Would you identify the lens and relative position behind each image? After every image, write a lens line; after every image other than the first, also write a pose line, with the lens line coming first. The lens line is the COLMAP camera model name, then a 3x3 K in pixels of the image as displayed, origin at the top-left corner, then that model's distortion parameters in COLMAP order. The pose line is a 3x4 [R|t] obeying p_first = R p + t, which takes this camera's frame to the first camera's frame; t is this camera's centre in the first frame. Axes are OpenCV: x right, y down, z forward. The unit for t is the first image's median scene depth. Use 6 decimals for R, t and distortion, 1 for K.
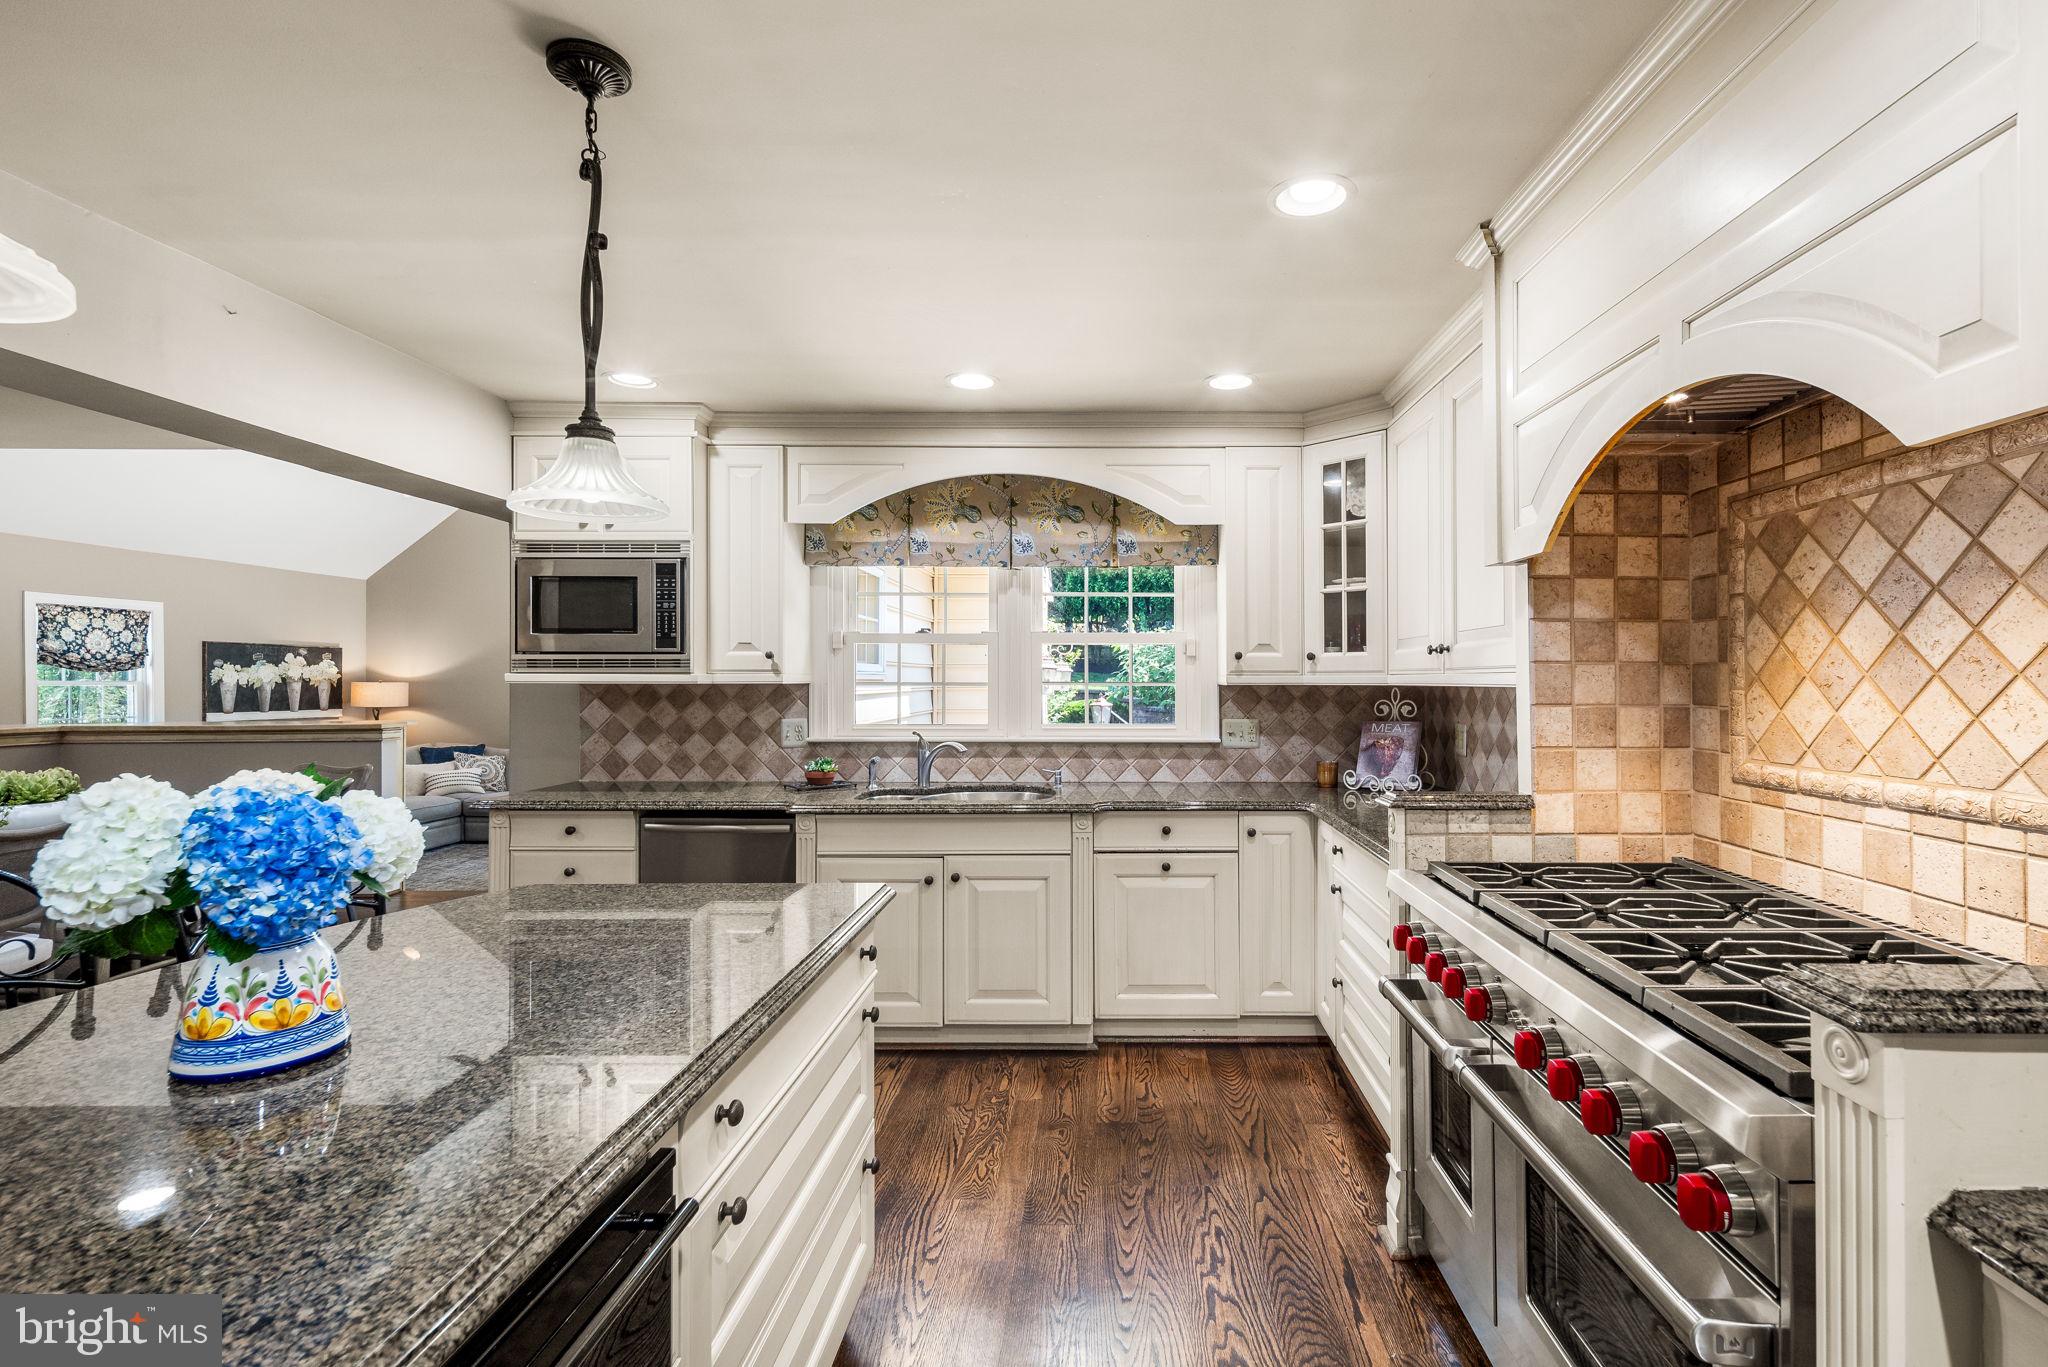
lens RADIAL K [[914.8, 0, 1114.3], [0, 914.8, 670.4], [0, 0, 1]] dist [0.000816, 0.000024]
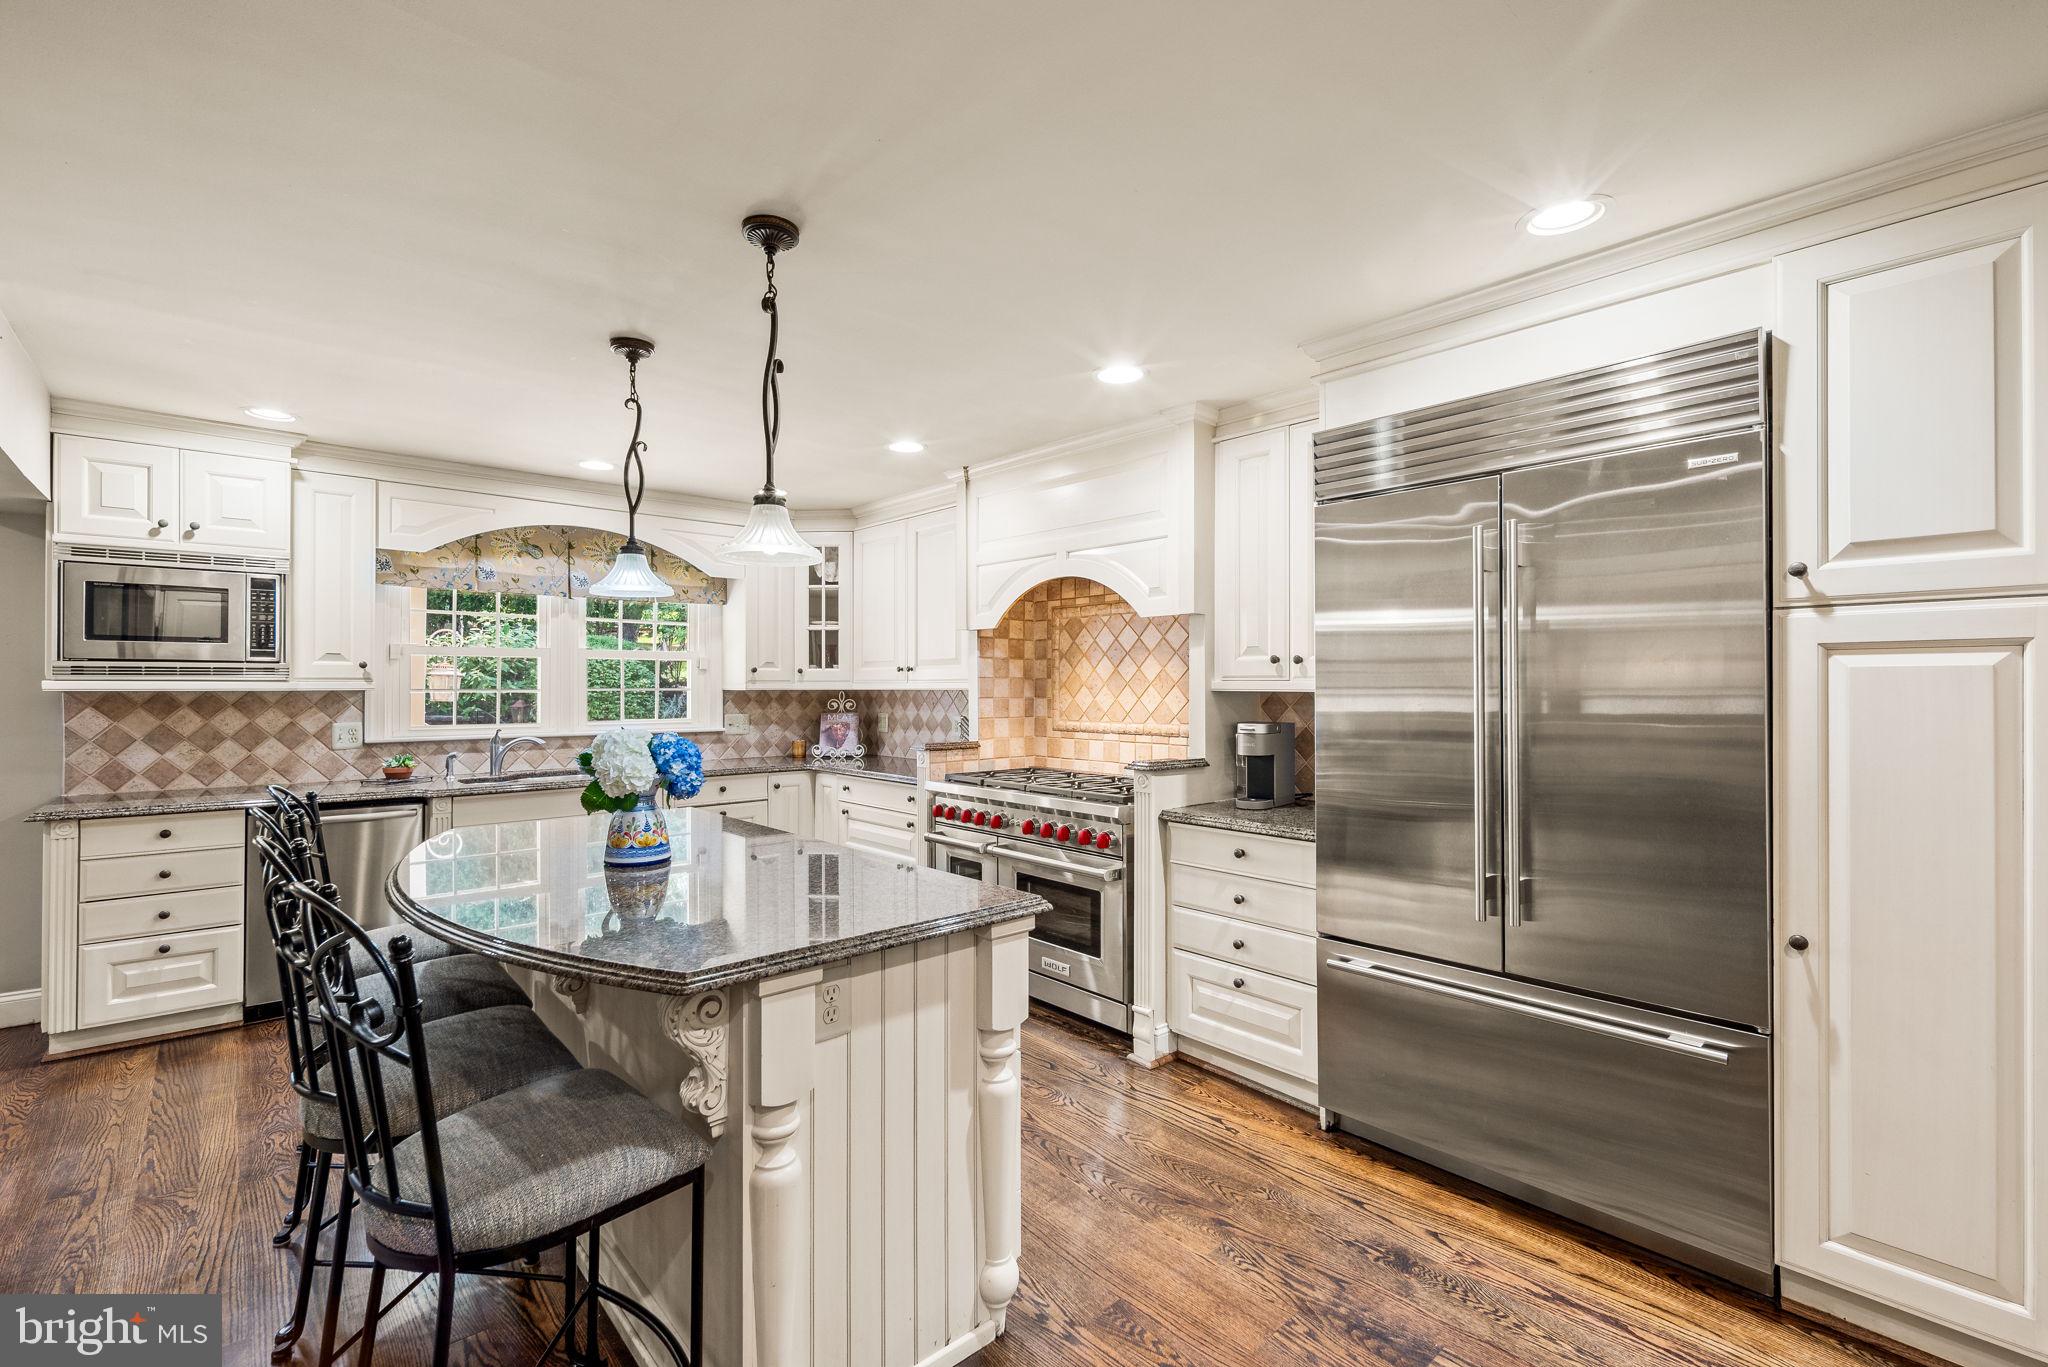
lens RADIAL K [[901.8, 0, 1008.4], [0, 901.8, 683.2], [0, 0, 1]] dist [0.003700, -0.001615]
pose [[0.750687, 0.000893, 0.660658, -0.537104], [-0.005341, 0.999975, 0.004717, -0.004023], [-0.660637, -0.007070, 0.750672, -0.373054]]
